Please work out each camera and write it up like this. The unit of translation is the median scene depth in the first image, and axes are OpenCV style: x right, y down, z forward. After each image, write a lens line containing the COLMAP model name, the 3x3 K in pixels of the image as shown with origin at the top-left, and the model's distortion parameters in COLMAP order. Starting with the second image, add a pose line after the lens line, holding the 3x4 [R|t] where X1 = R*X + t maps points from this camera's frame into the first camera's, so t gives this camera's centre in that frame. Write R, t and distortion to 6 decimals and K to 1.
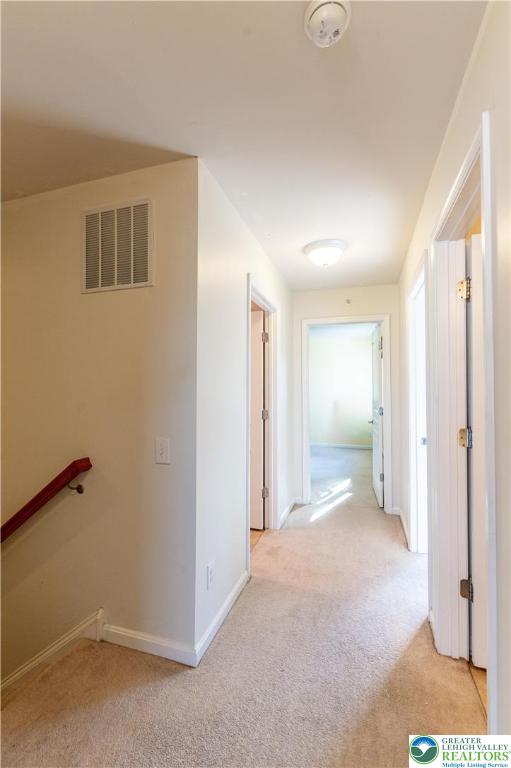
lens RADIAL K [[331.2, 0, 254.6], [0, 331.2, 387.3], [0, 0, 1]] dist [0.000210, 0.000029]
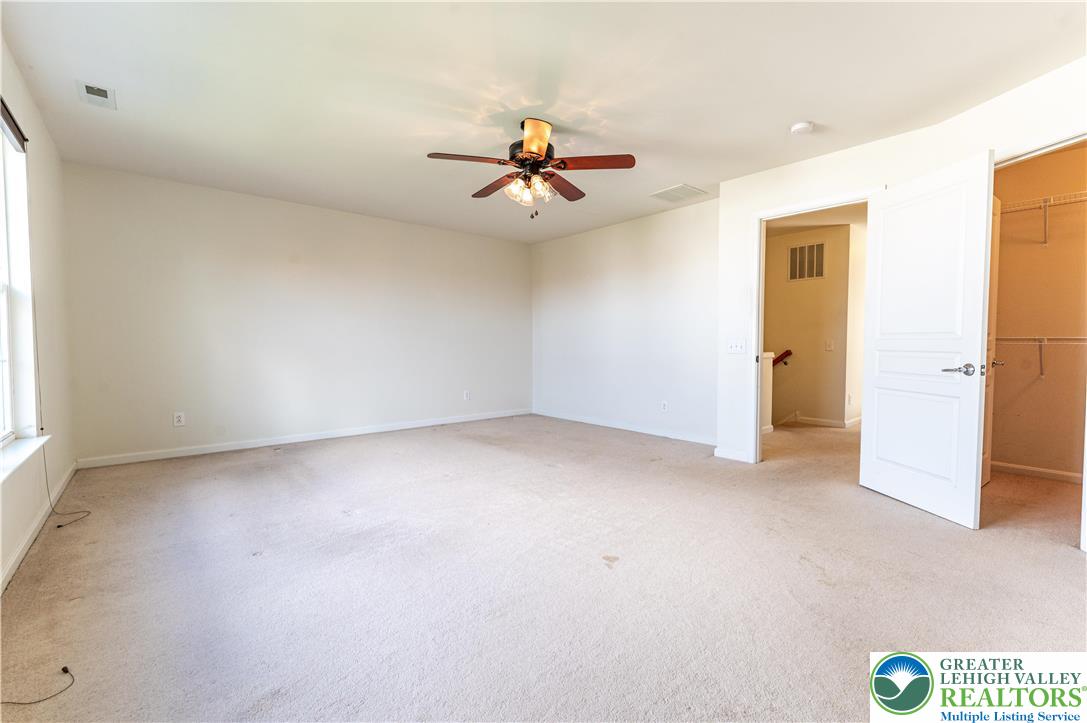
lens RADIAL K [[468.8, 0, 551.4], [0, 468.8, 362.2], [0, 0, 1]] dist [0.000210, 0.000029]
pose [[0.849741, 0.019487, -0.526841, -0.185370], [0.009796, 0.998561, 0.052735, 0.106252], [0.527110, -0.049972, 0.848327, -2.895234]]
